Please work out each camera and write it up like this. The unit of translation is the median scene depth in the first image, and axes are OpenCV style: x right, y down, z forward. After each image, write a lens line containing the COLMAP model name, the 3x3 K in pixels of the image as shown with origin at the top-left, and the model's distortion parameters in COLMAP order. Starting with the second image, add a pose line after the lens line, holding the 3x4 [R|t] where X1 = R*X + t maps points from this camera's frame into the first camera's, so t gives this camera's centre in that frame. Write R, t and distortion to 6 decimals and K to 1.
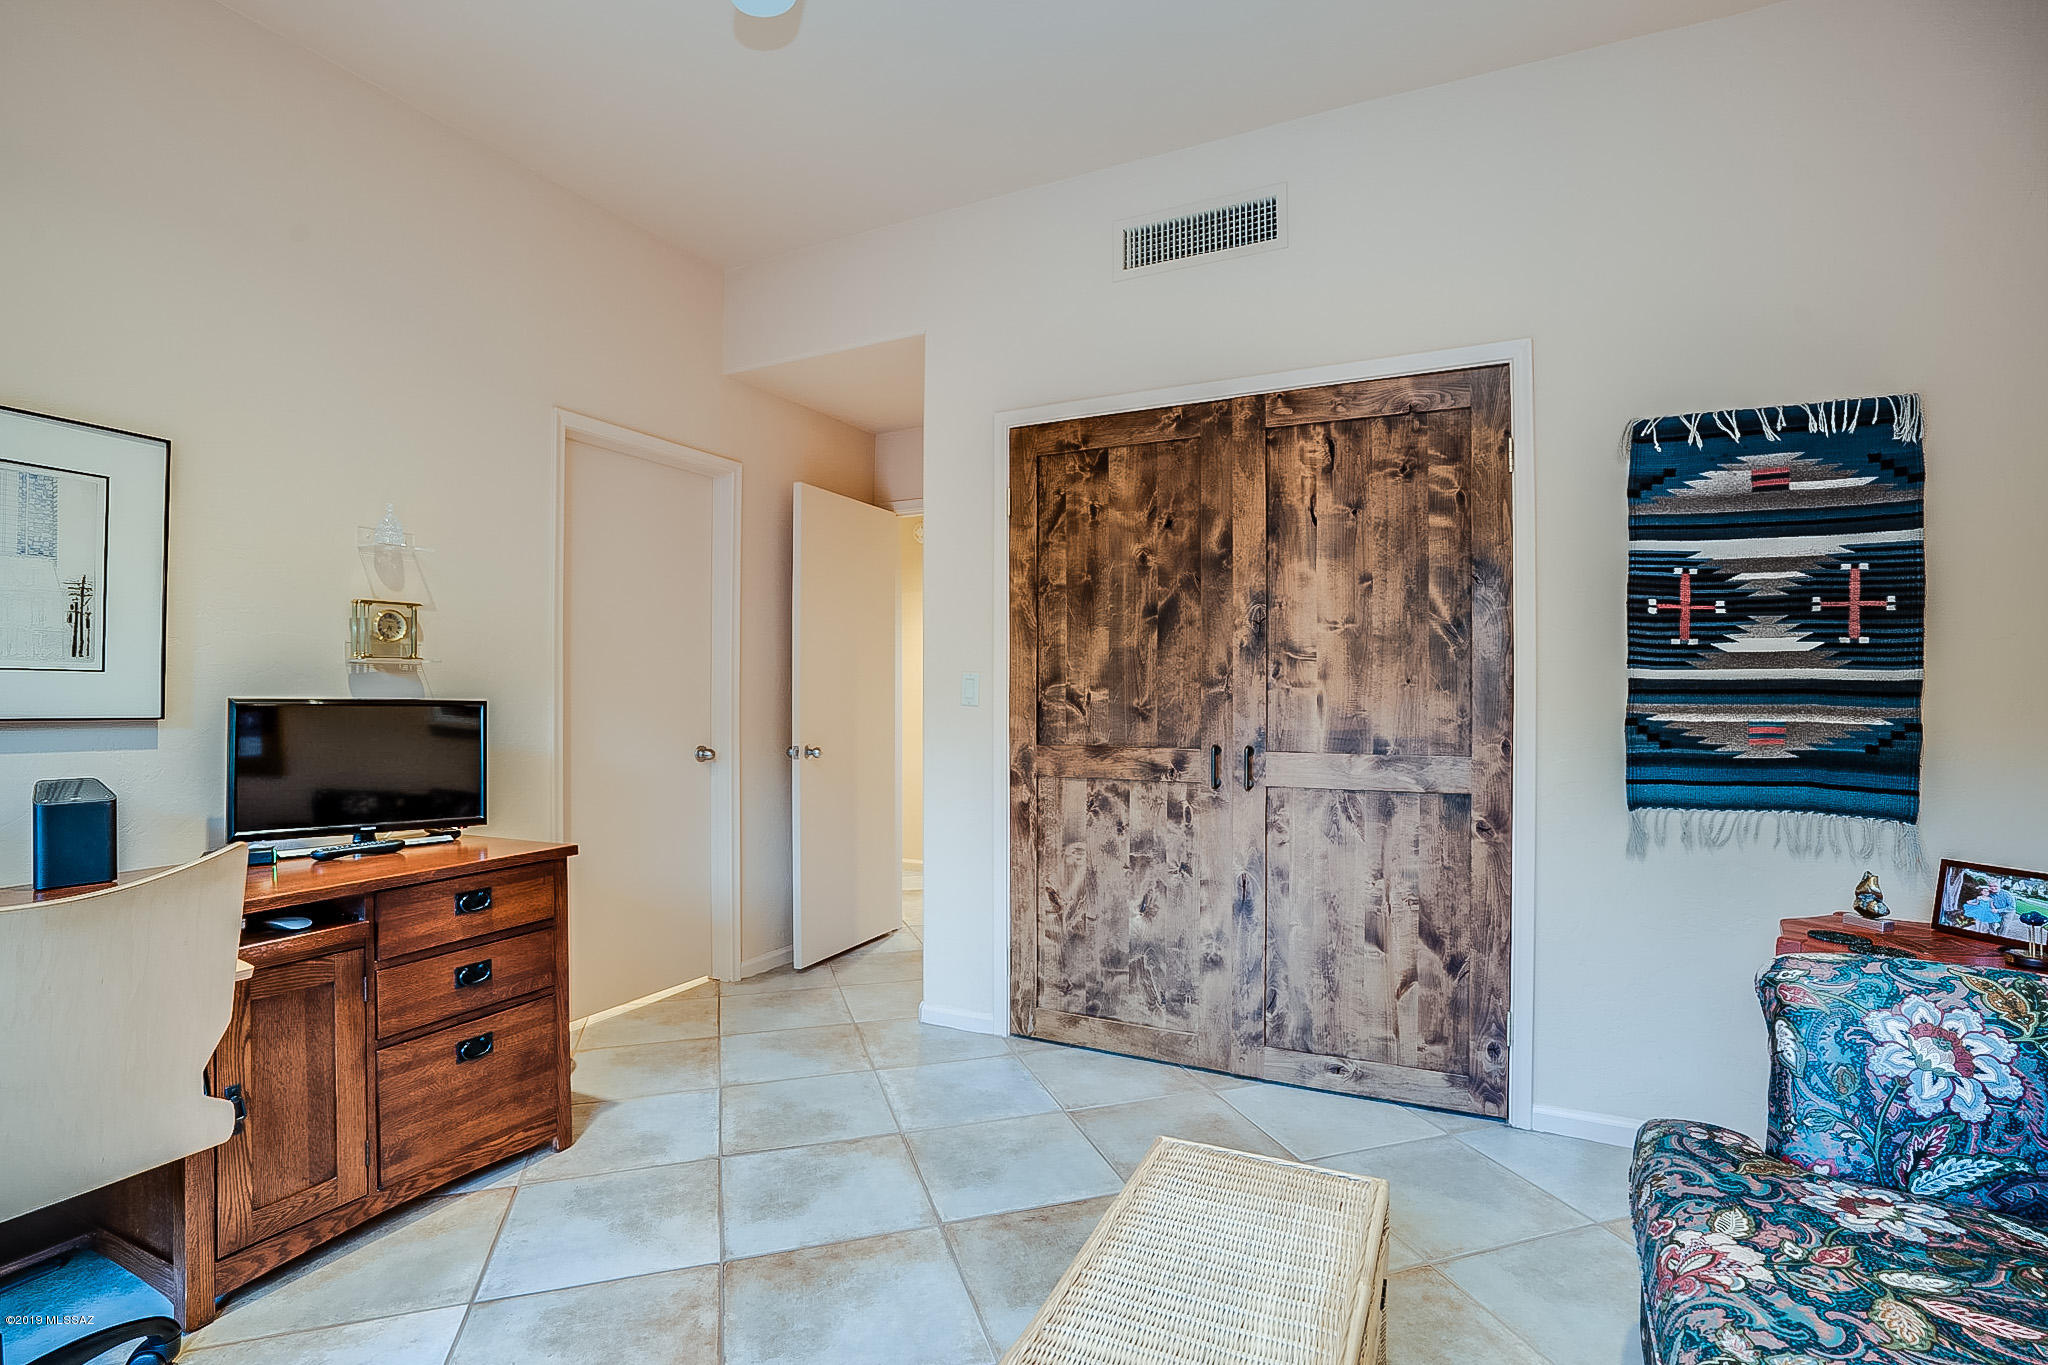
lens RADIAL K [[956.9, 0, 1036.8], [0, 956.9, 693.9], [0, 0, 1]] dist [-0.054374, 0.020863]
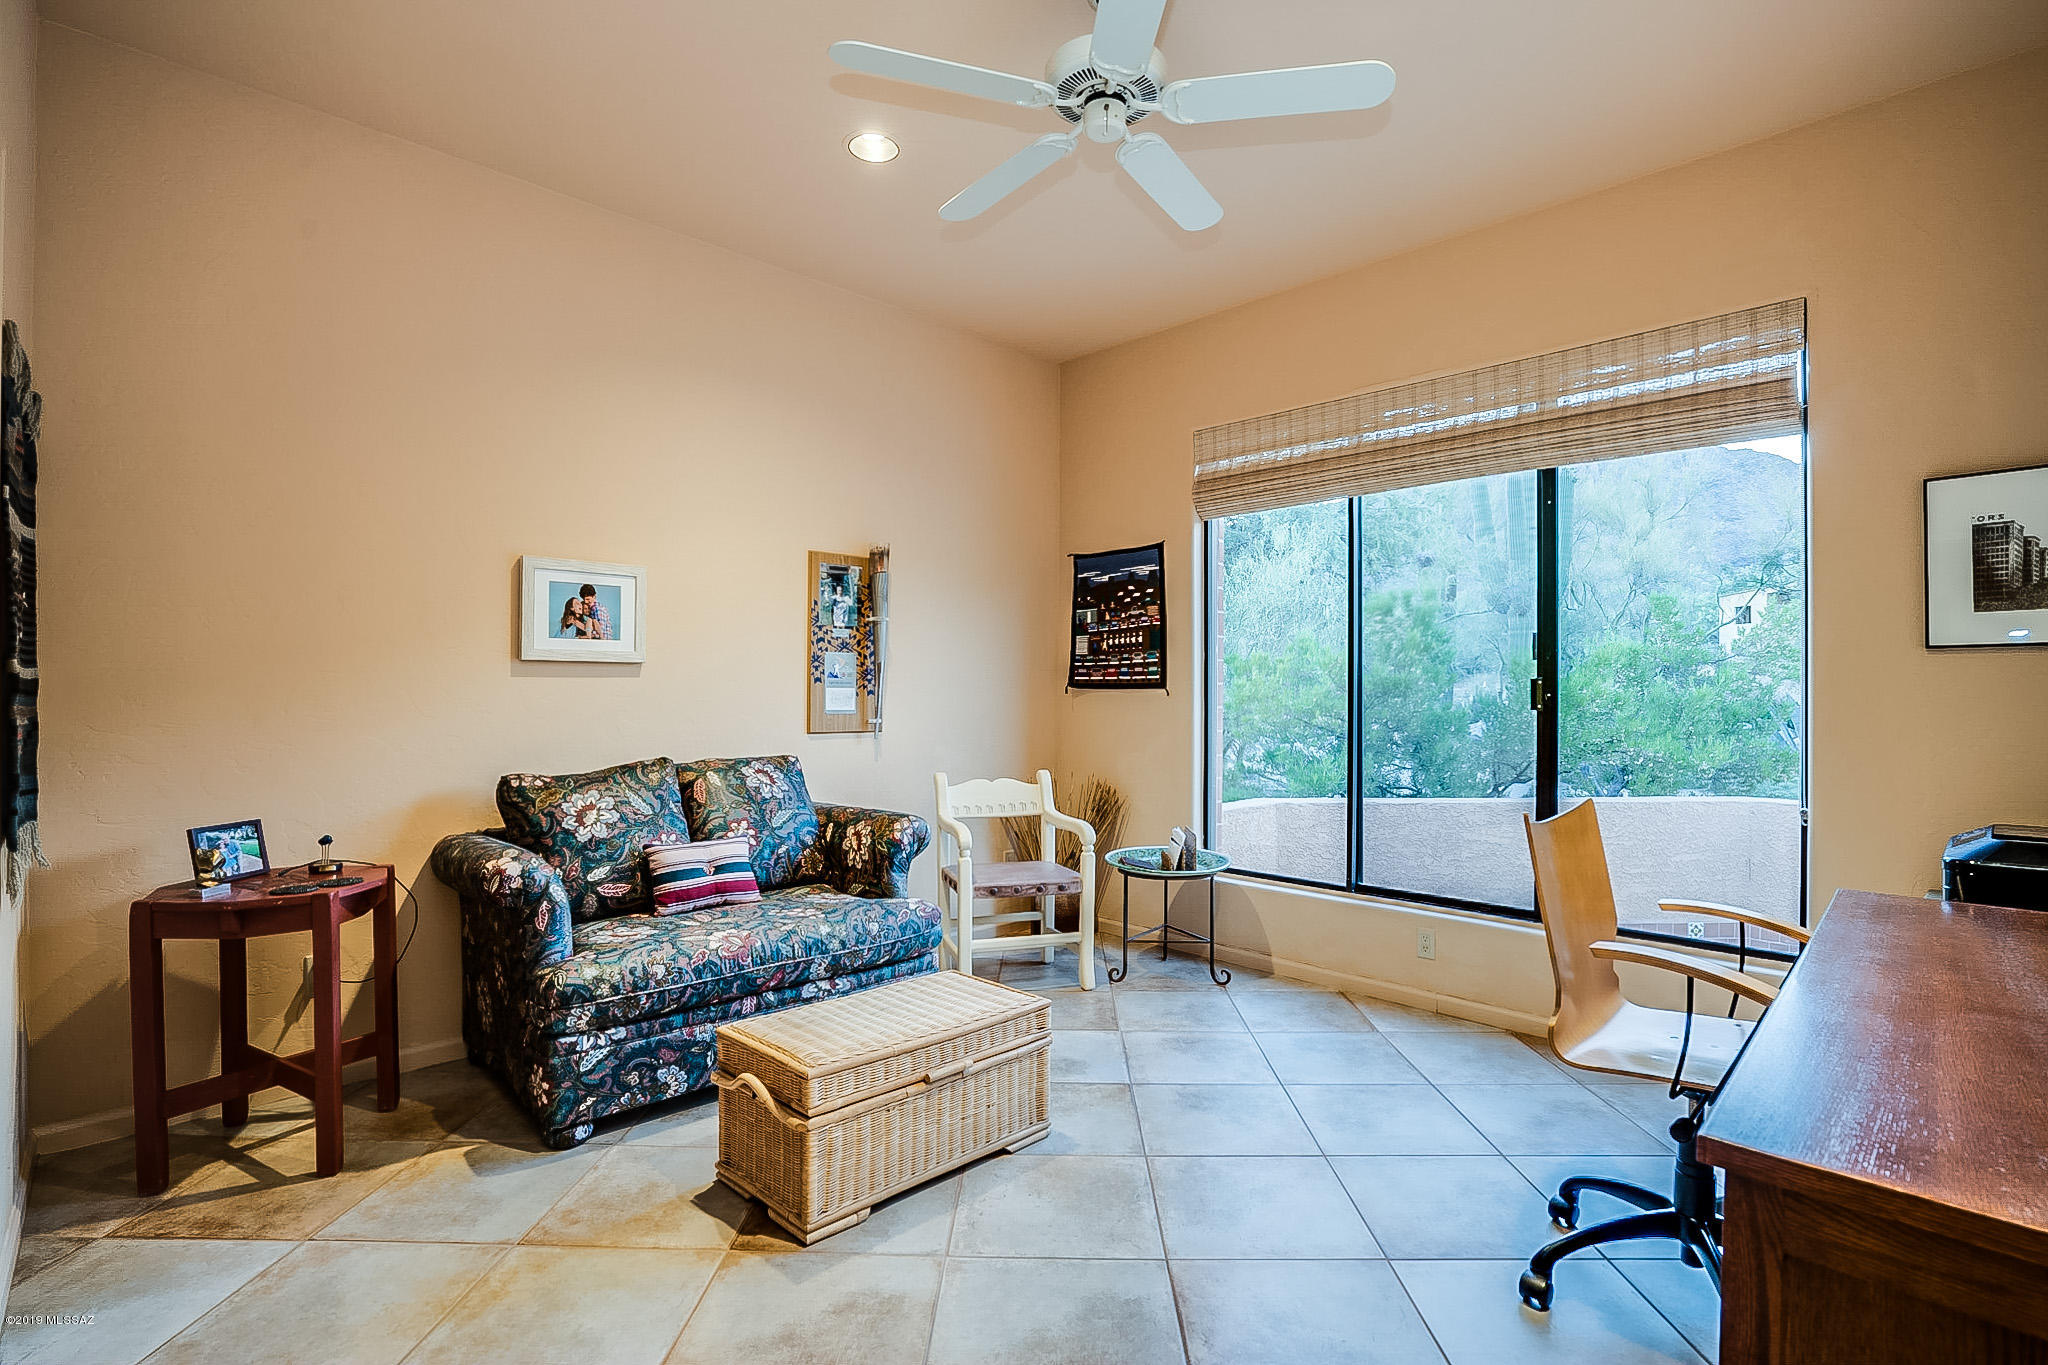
lens RADIAL K [[956.9, 0, 1036.8], [0, 956.9, 693.9], [0, 0, 1]] dist [-0.054374, 0.020863]
pose [[-0.943676, -0.003940, 0.330849, -0.697014], [-0.002952, 0.999990, 0.003487, -0.008838], [-0.330859, 0.002314, -0.943677, 2.672112]]
